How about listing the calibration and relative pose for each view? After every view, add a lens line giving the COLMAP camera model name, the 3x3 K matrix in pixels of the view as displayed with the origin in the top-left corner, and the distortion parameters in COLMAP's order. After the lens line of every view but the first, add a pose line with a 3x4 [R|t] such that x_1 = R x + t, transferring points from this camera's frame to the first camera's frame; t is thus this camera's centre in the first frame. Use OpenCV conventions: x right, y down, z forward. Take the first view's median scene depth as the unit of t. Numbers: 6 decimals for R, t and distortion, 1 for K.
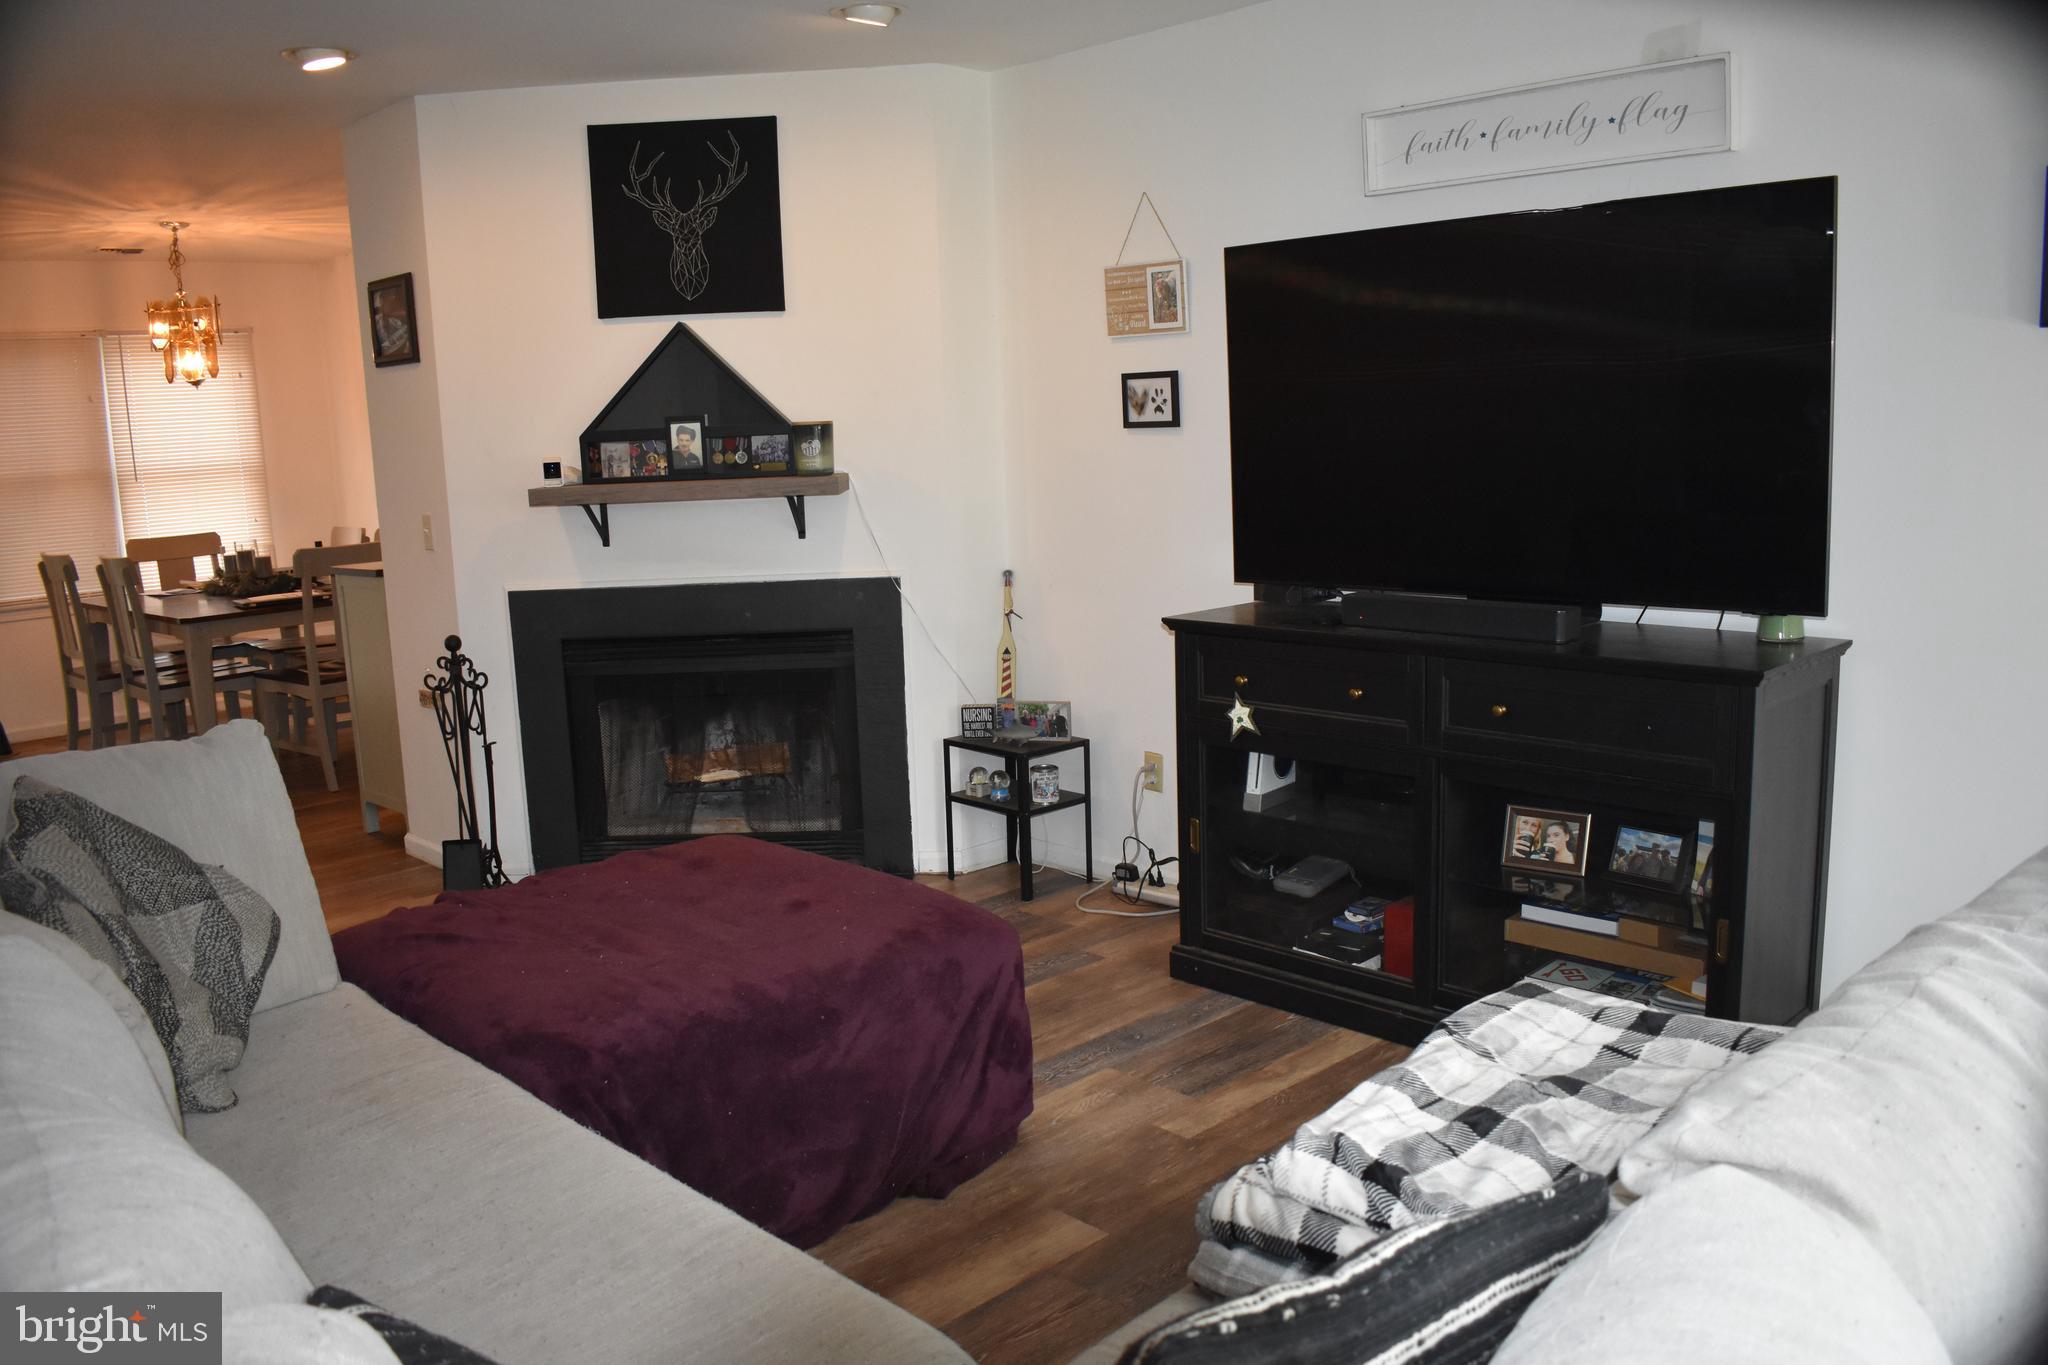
lens RADIAL K [[1585.6, 0, 1026.4], [0, 1585.6, 692.3], [0, 0, 1]] dist [-0.089880, -0.002696]
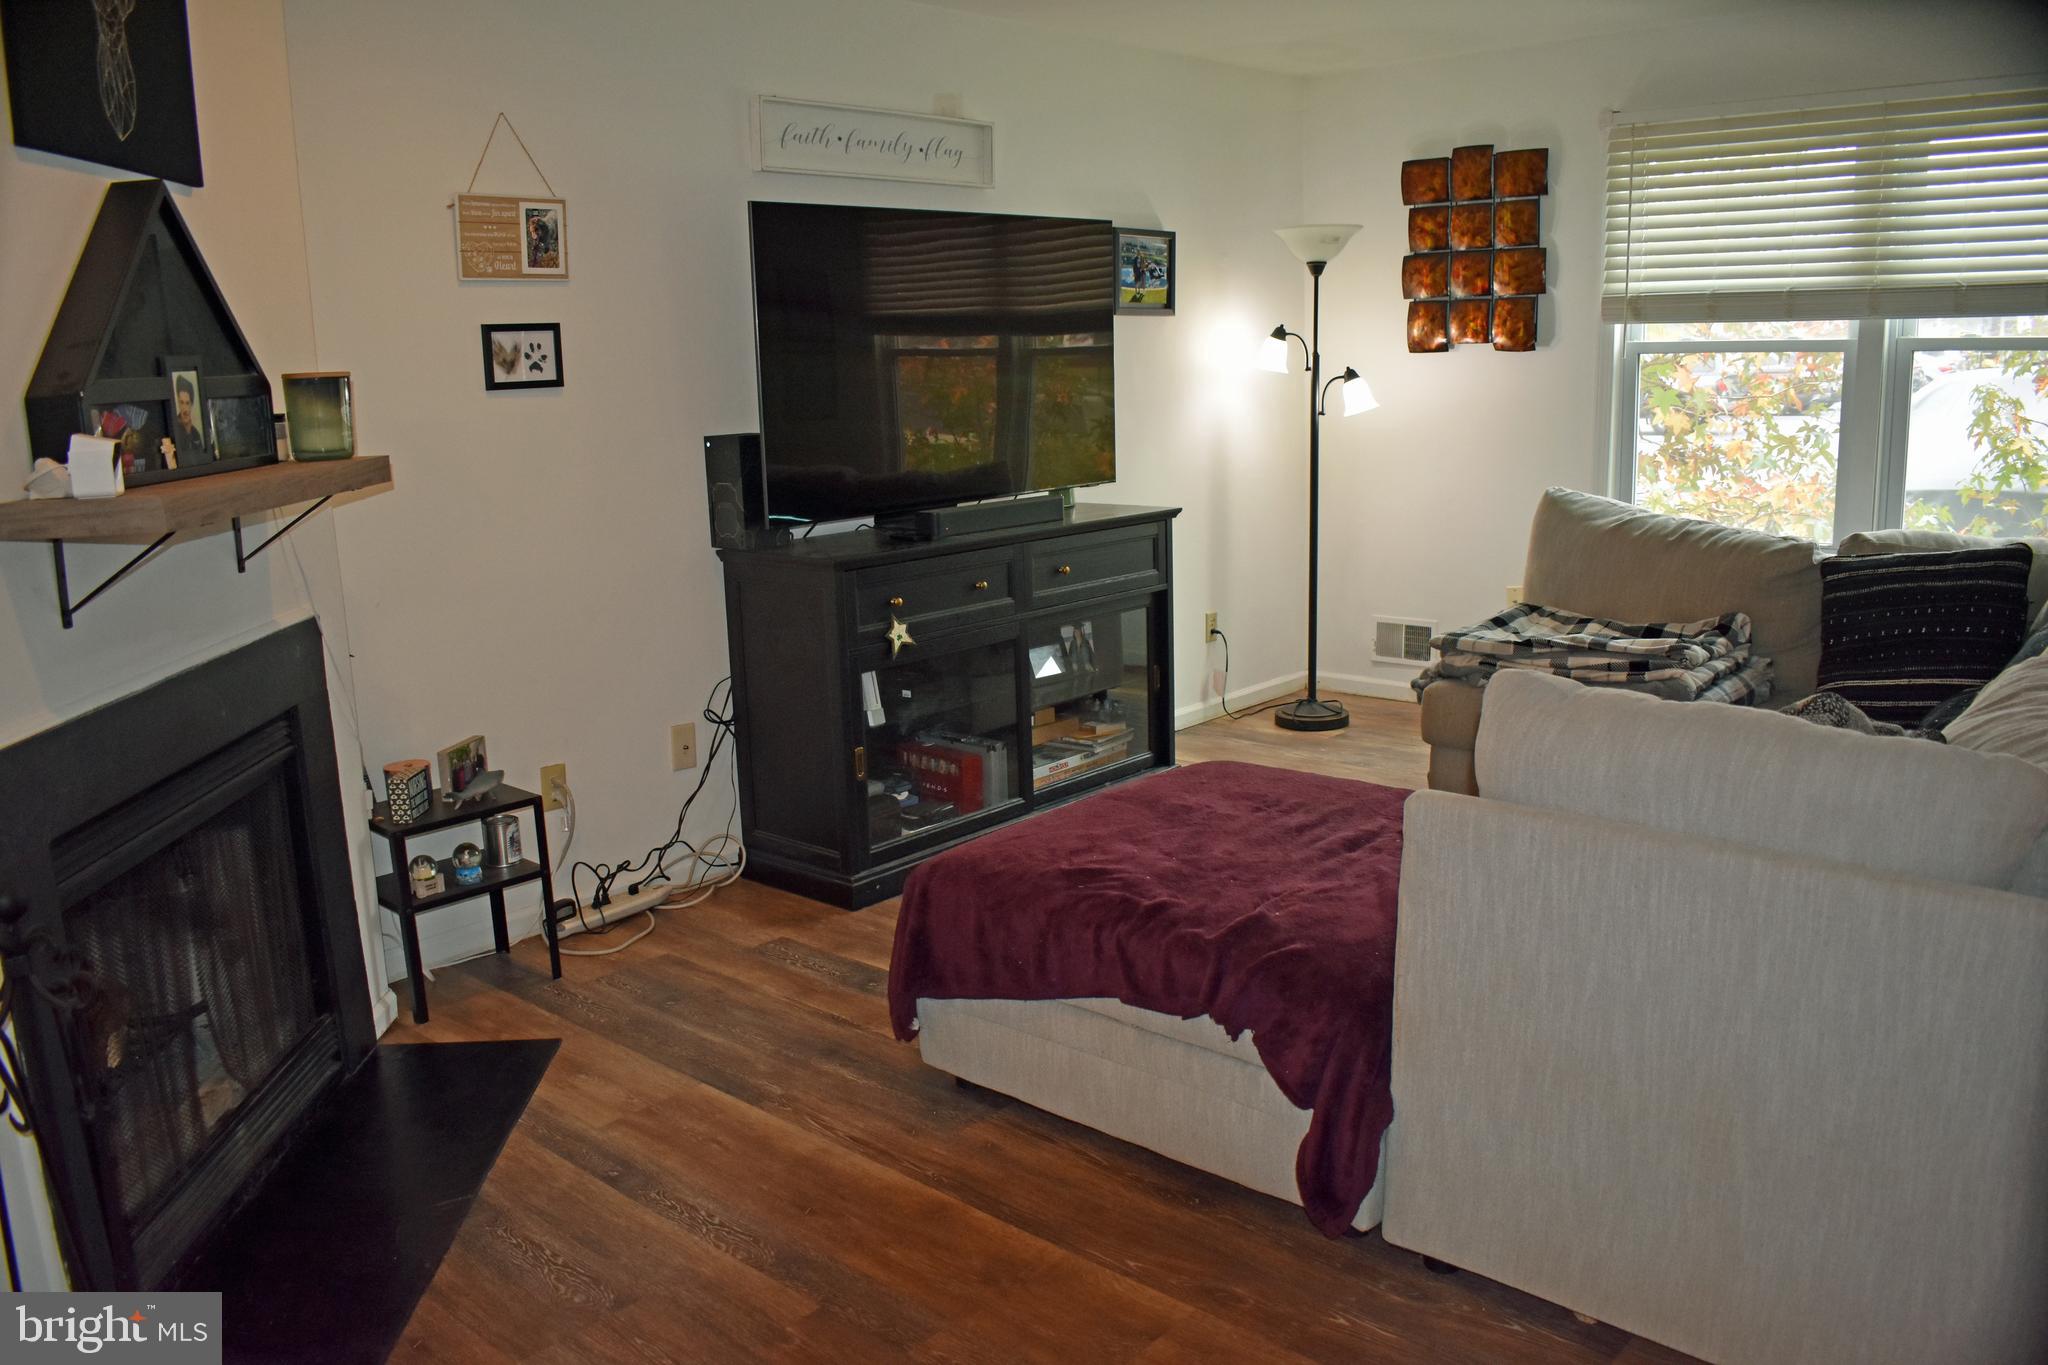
lens RADIAL K [[1585.6, 0, 1026.4], [0, 1585.6, 692.3], [0, 0, 1]] dist [-0.089880, -0.002696]
pose [[-0.073437, -0.170805, 0.982564, -0.761418], [0.206355, 0.961301, 0.182532, -0.101669], [-0.975718, 0.216161, -0.035349, 0.754589]]
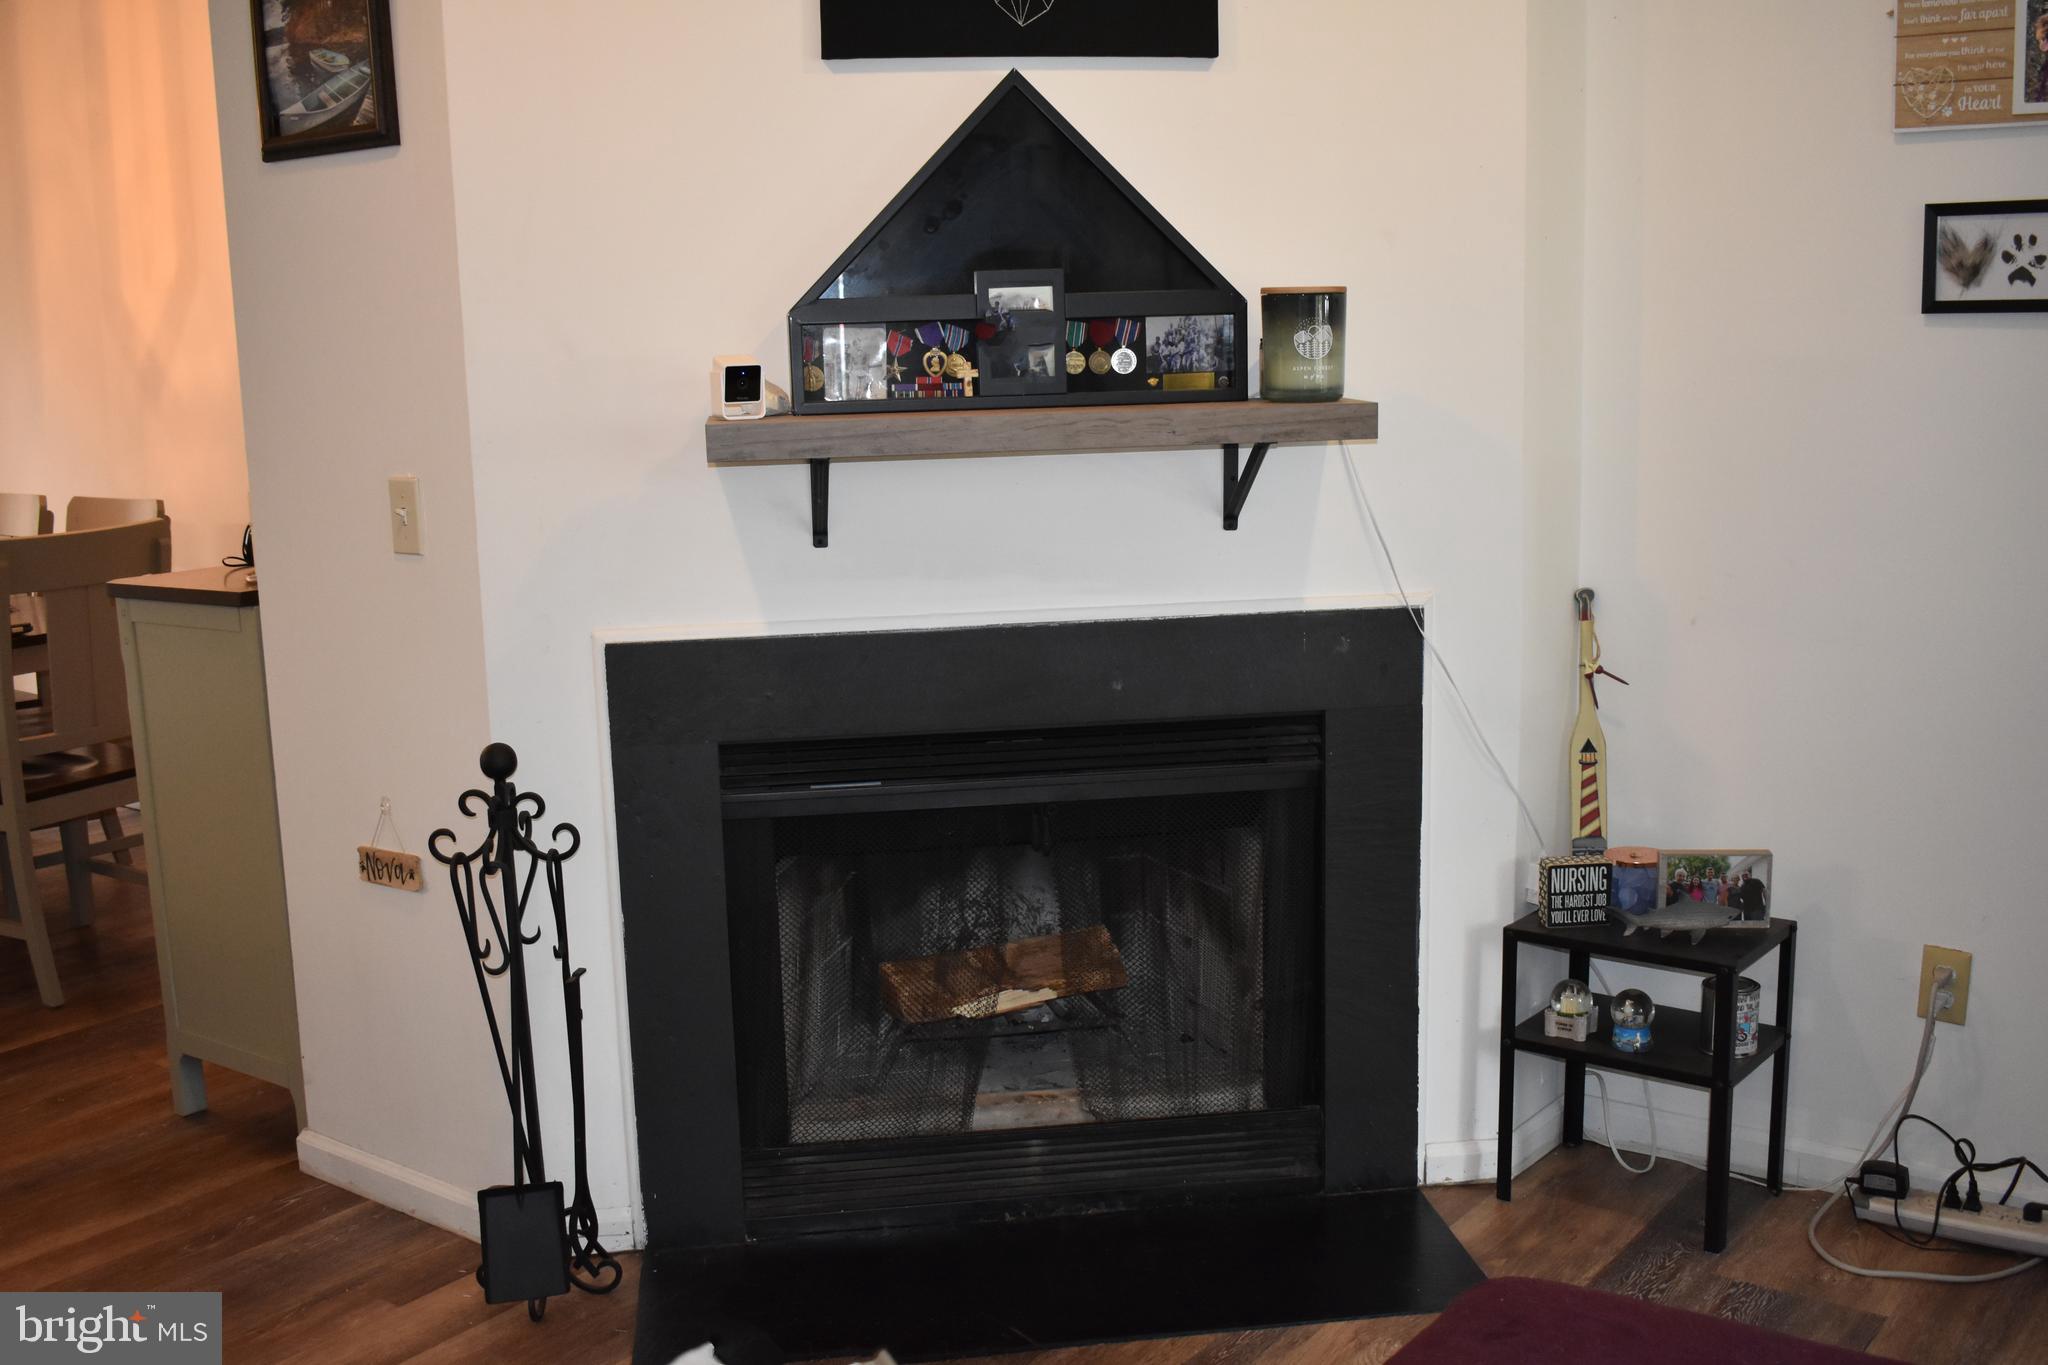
lens RADIAL K [[2016.1, 0, 1024.0], [0, 2016.1, 682.5], [0, 0, 1]] dist [-0.071481, 0.002958]
pose [[0.988175, -0.016580, 0.152431, -0.305680], [0.016964, 0.999855, -0.001218, -0.051389], [-0.152389, 0.003790, 0.988313, 0.402866]]
